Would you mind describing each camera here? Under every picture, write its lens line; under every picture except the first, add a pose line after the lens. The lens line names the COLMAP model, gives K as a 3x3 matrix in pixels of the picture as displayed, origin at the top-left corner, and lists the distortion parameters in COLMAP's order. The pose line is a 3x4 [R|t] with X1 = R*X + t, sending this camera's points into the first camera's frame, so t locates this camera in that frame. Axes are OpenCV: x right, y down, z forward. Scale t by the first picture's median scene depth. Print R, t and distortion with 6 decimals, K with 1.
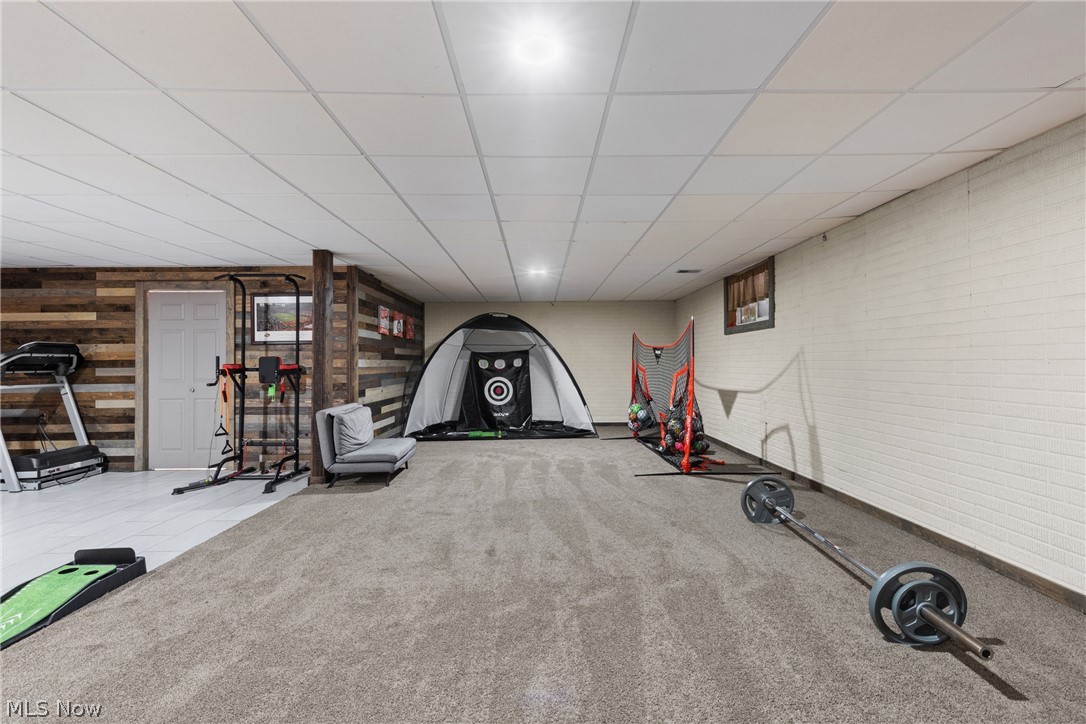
lens RADIAL K [[489.4, 0, 541.1], [0, 489.4, 365.6], [0, 0, 1]] dist [0.007911, 0.000283]
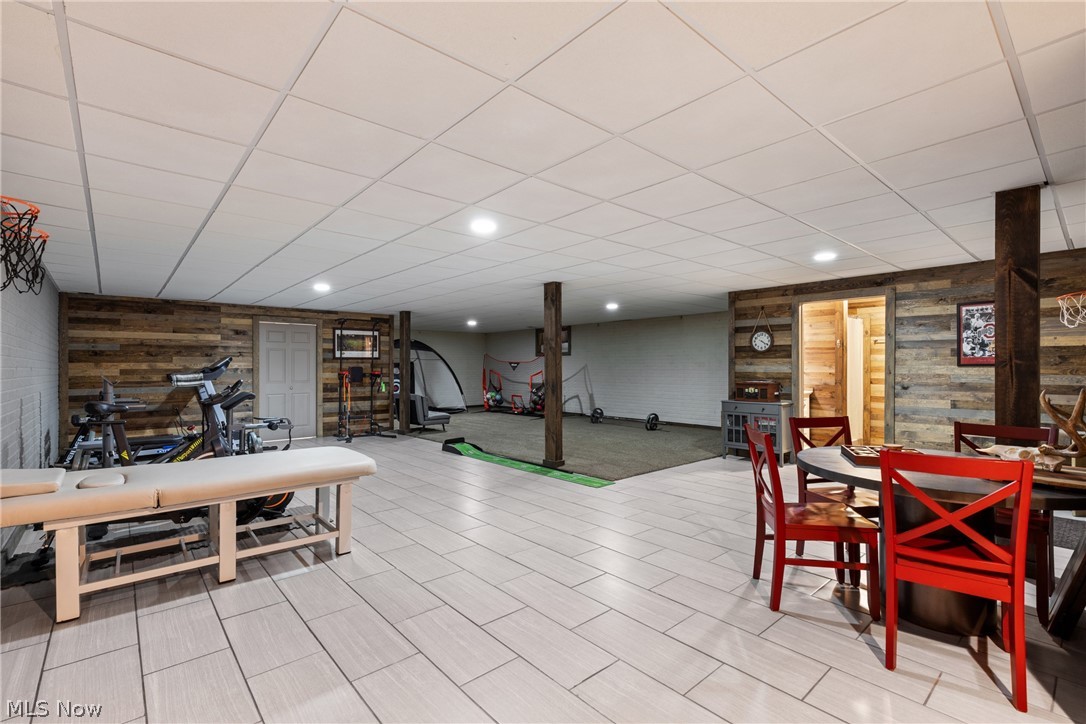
lens RADIAL K [[489.4, 0, 541.1], [0, 489.4, 365.6], [0, 0, 1]] dist [0.007911, 0.000283]
pose [[0.760106, 0.006018, 0.649771, -1.121304], [0.002219, 0.999927, -0.011856, 0.000118], [-0.649795, 0.010454, 0.760037, -0.680870]]
